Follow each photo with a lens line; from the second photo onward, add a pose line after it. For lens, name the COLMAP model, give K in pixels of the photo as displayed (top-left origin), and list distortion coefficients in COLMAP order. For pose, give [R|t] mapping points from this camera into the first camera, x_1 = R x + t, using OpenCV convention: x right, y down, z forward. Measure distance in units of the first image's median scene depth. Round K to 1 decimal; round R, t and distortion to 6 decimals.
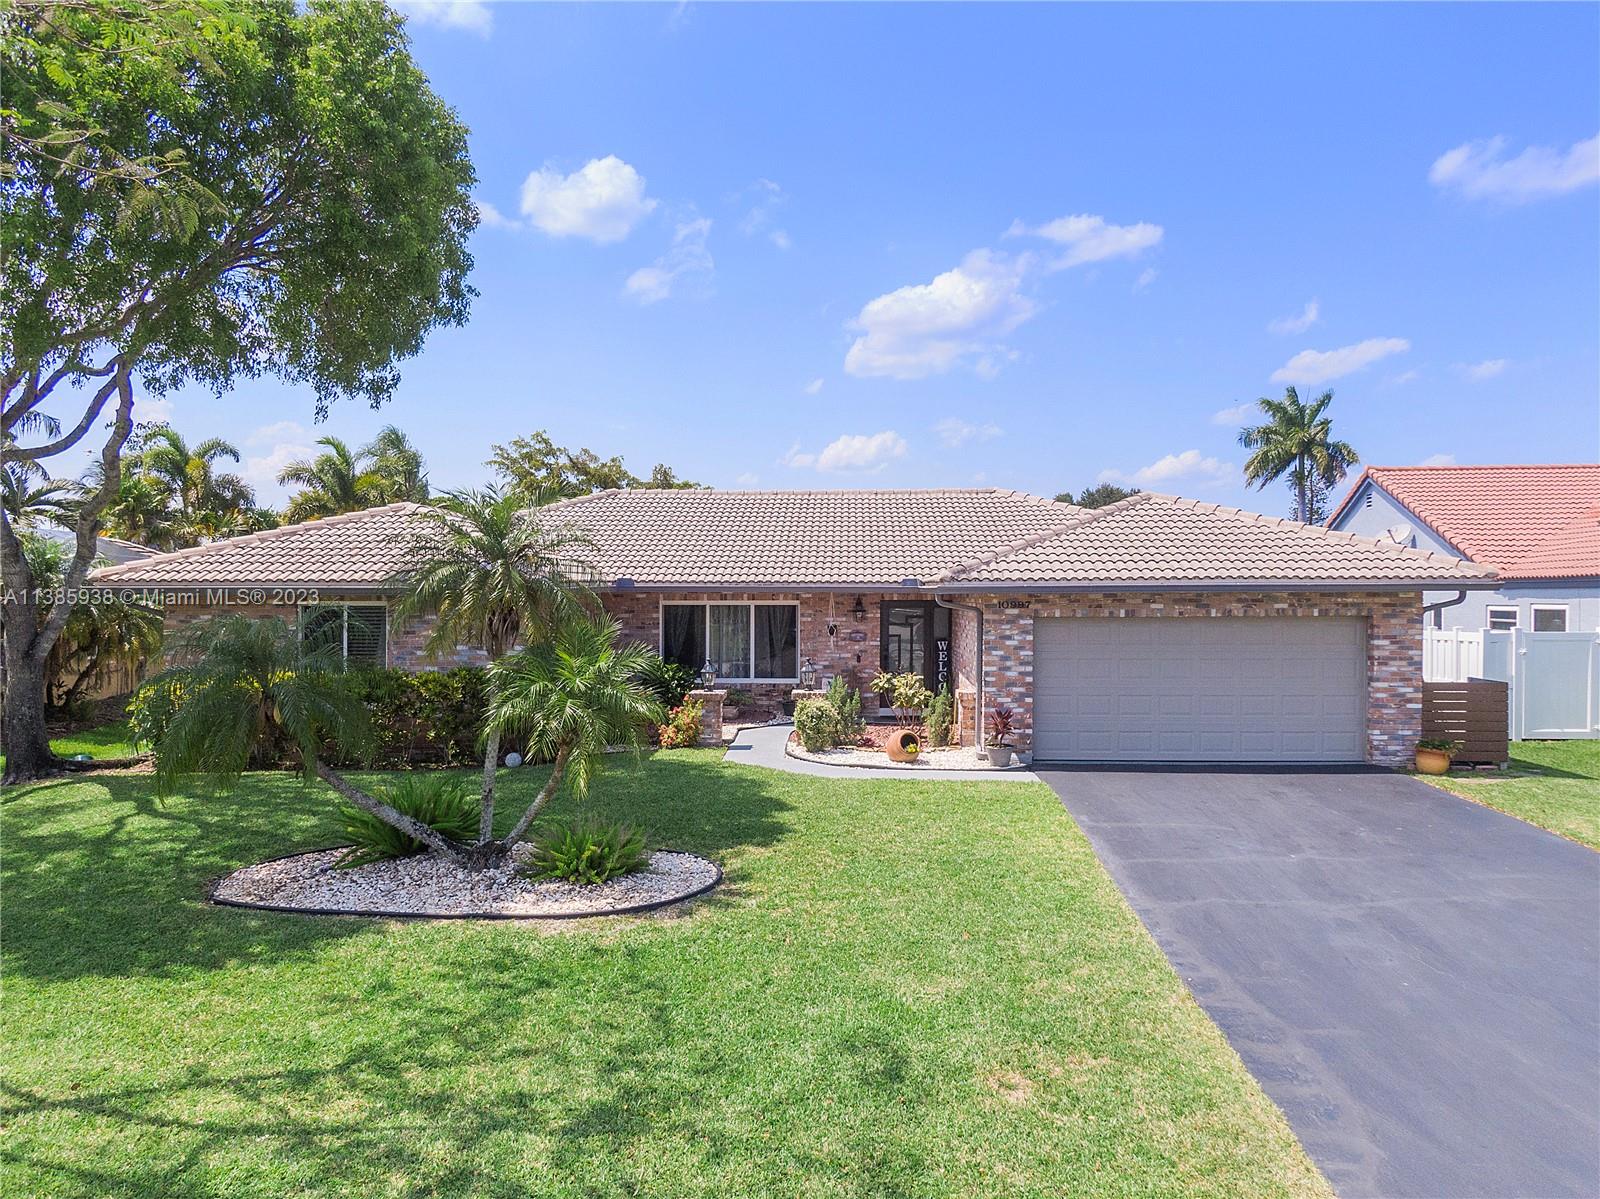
lens RADIAL K [[1111.1, 0, 845.2], [0, 1111.1, 598.1], [0, 0, 1]] dist [0.024869, -0.032514]
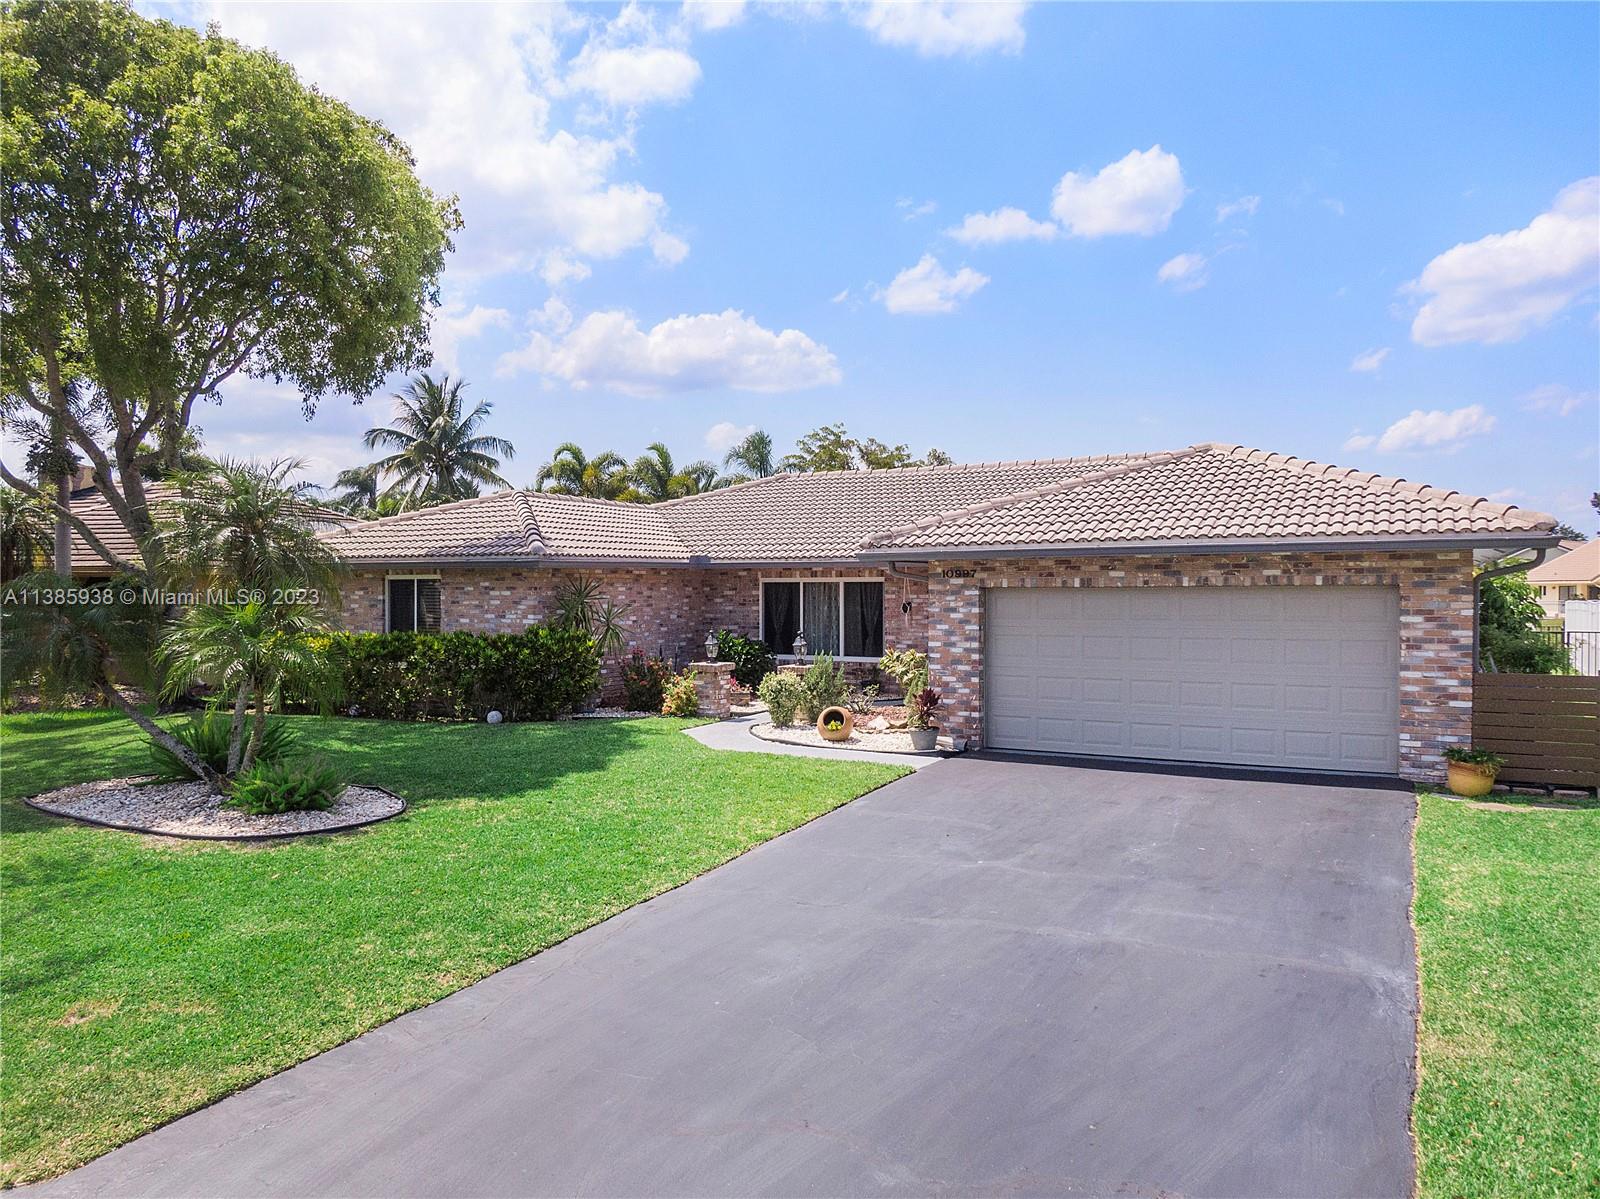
lens RADIAL K [[1111.1, 0, 845.2], [0, 1111.1, 598.1], [0, 0, 1]] dist [0.024869, -0.032514]
pose [[0.903868, 0.001368, -0.427810, 0.455653], [0.000484, 0.999991, 0.004220, 0.021950], [0.427812, -0.004021, 0.903859, 0.145410]]
